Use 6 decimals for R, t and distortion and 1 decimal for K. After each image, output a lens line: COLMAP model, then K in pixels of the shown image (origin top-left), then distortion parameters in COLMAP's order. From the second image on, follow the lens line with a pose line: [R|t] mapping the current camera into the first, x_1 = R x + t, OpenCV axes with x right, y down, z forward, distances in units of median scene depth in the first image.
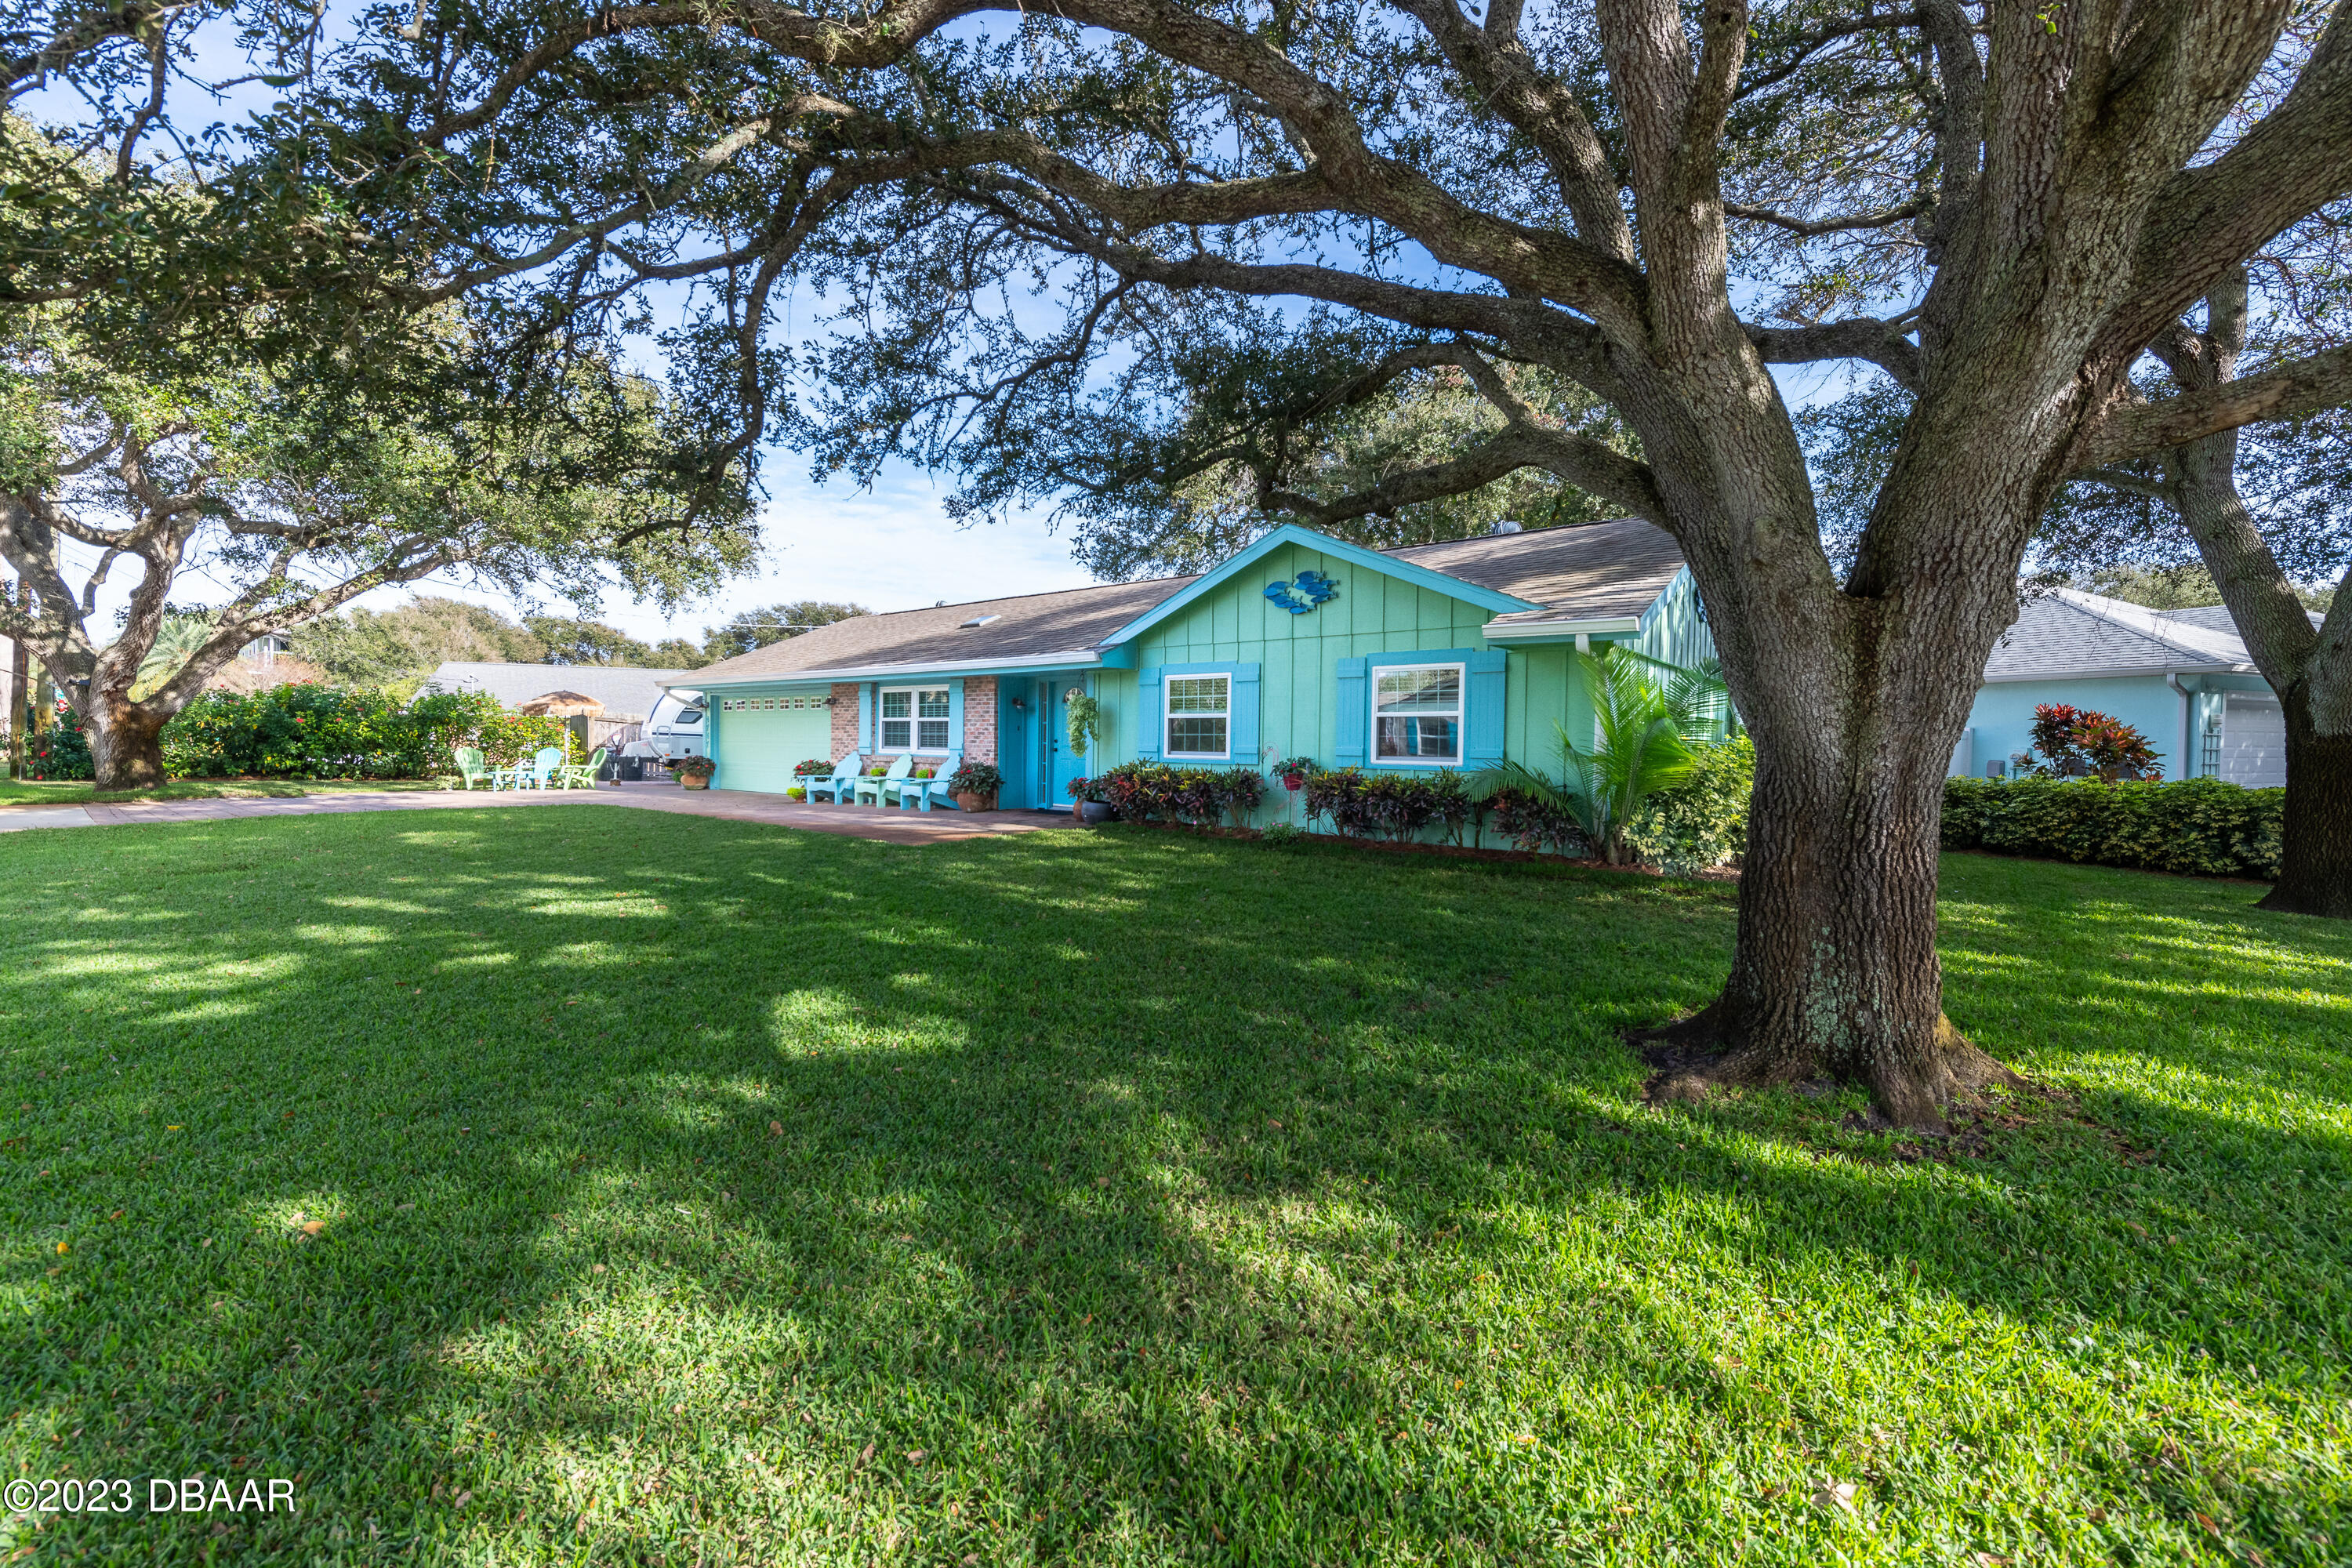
lens RADIAL K [[954.7, 0, 1178.6], [0, 954.7, 773.9], [0, 0, 1]] dist [0.013410, -0.000086]
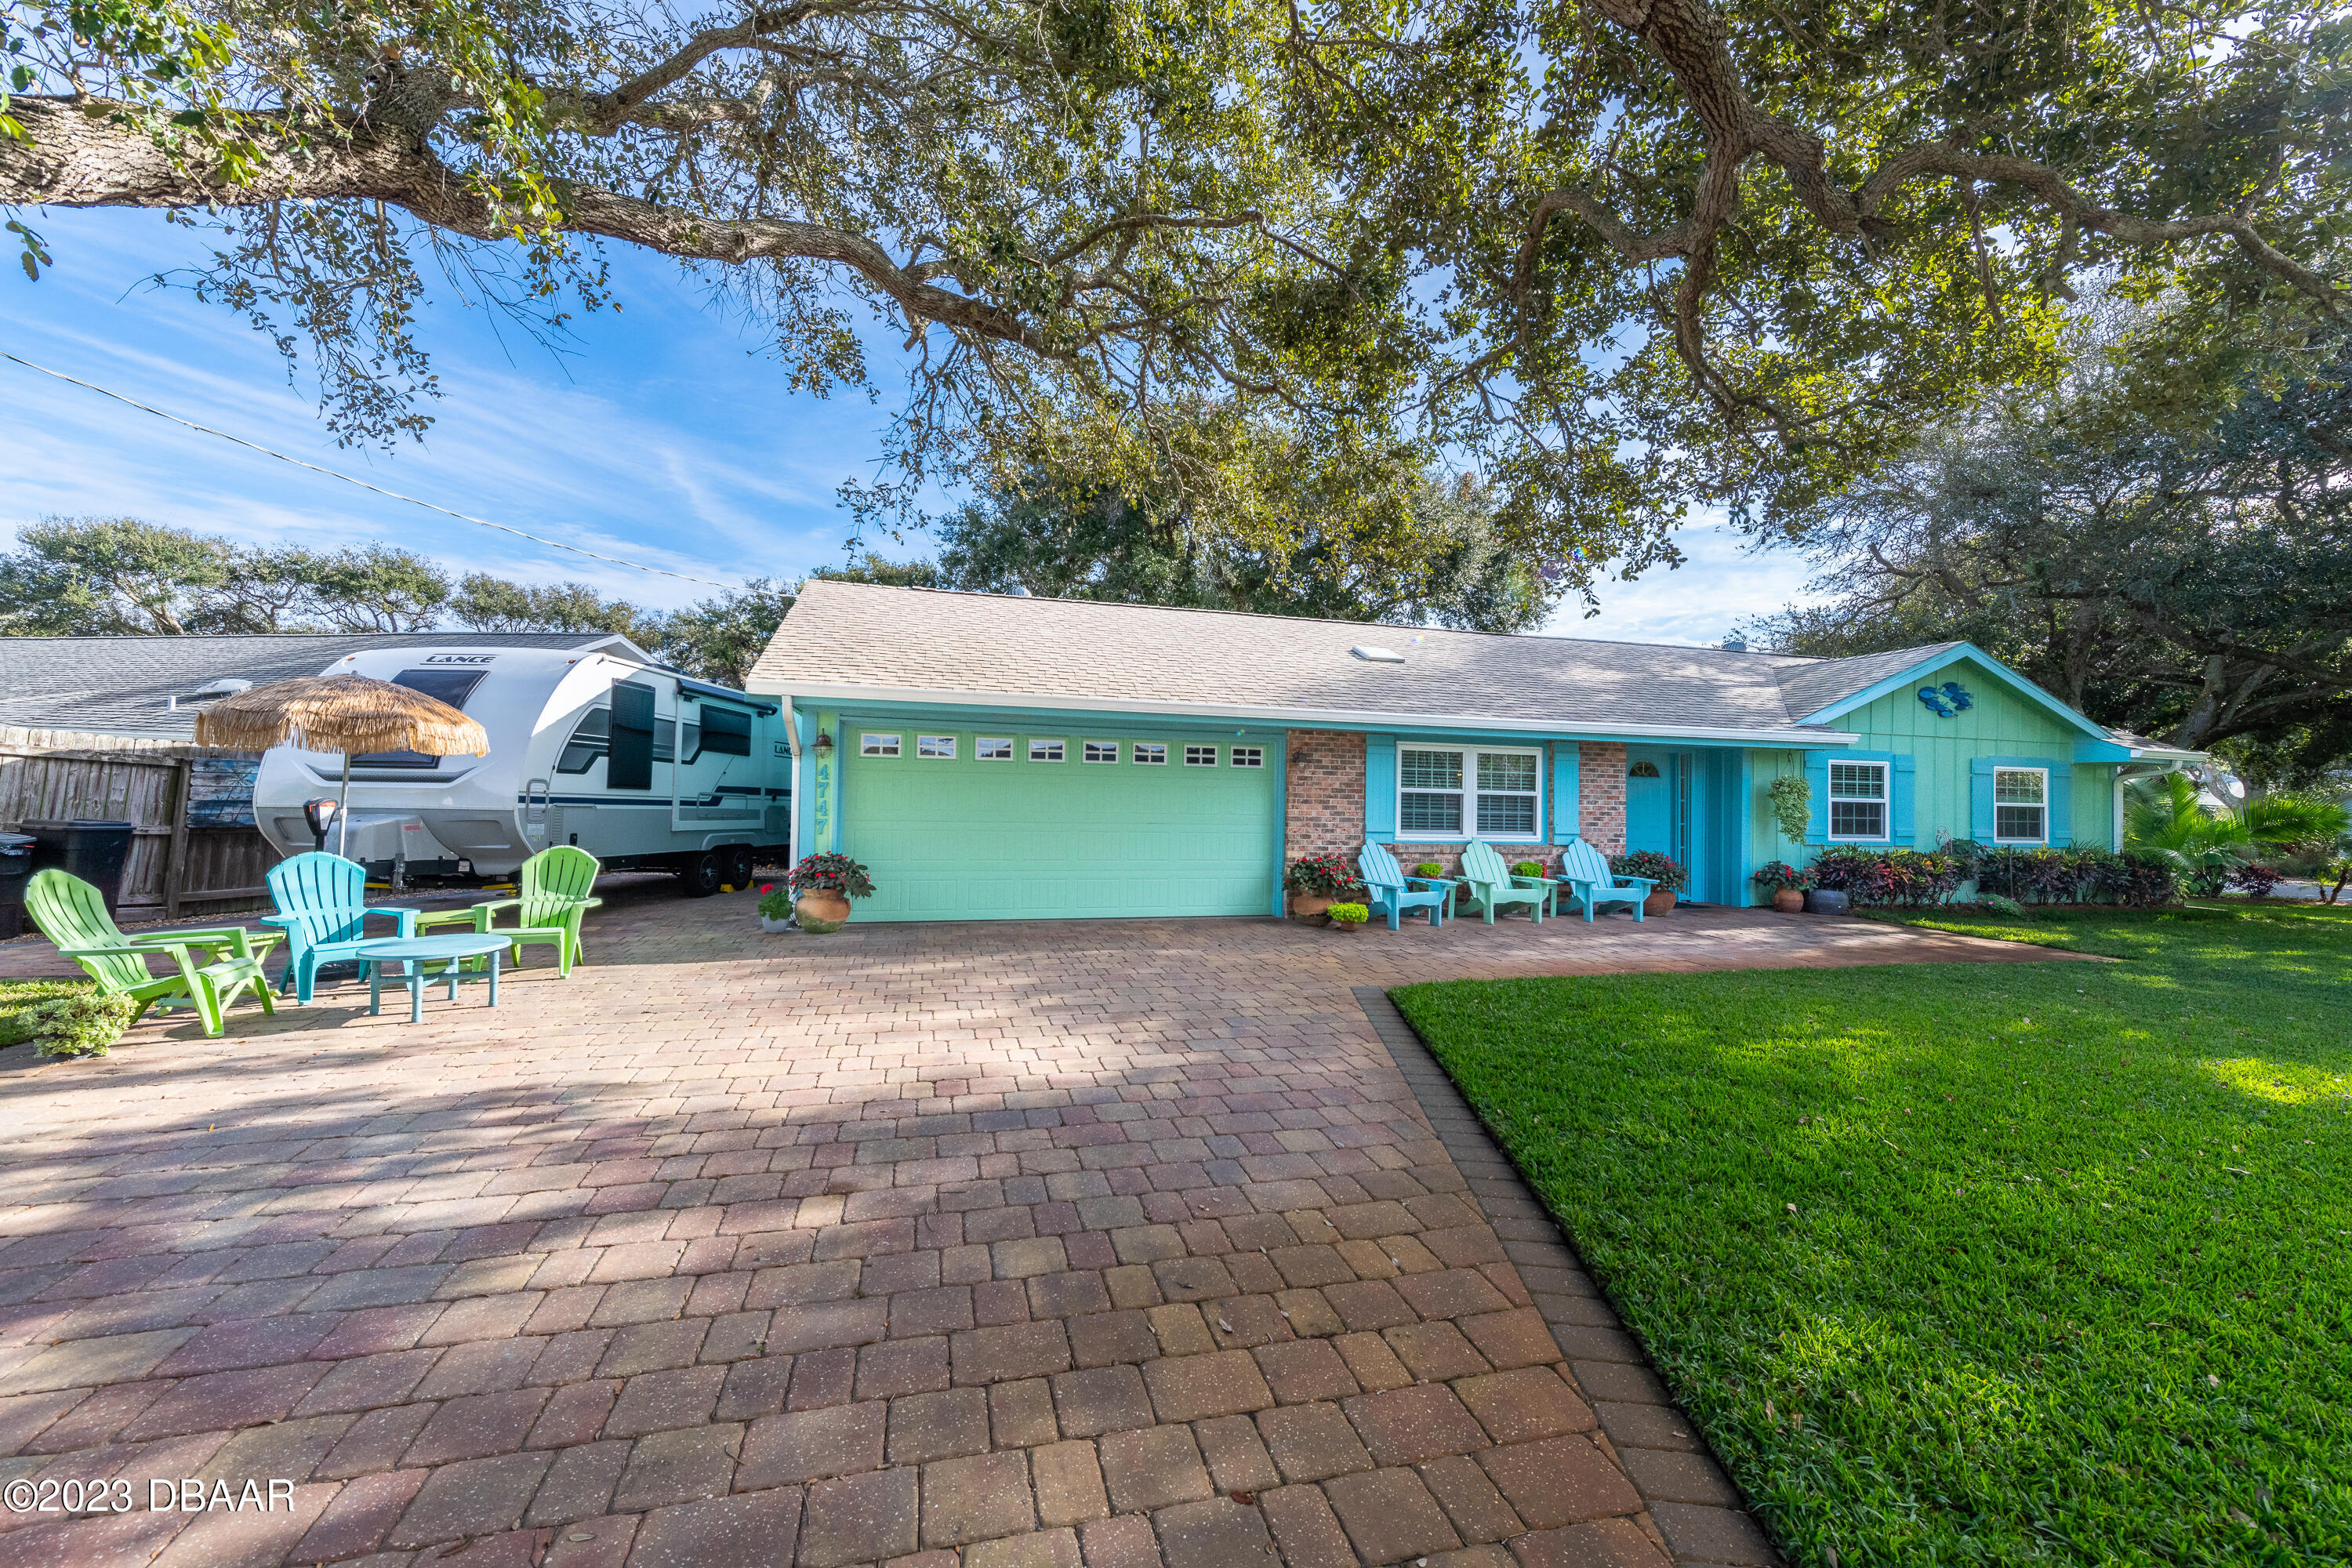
lens RADIAL K [[954.7, 0, 1224.5], [0, 954.7, 797.1], [0, 0, 1]] dist [0.013410, -0.000086]
pose [[0.571542, 0.008776, 0.820526, -1.912318], [0.016275, 0.999625, -0.022028, -0.080537], [-0.820411, 0.025944, 0.571185, 1.483414]]
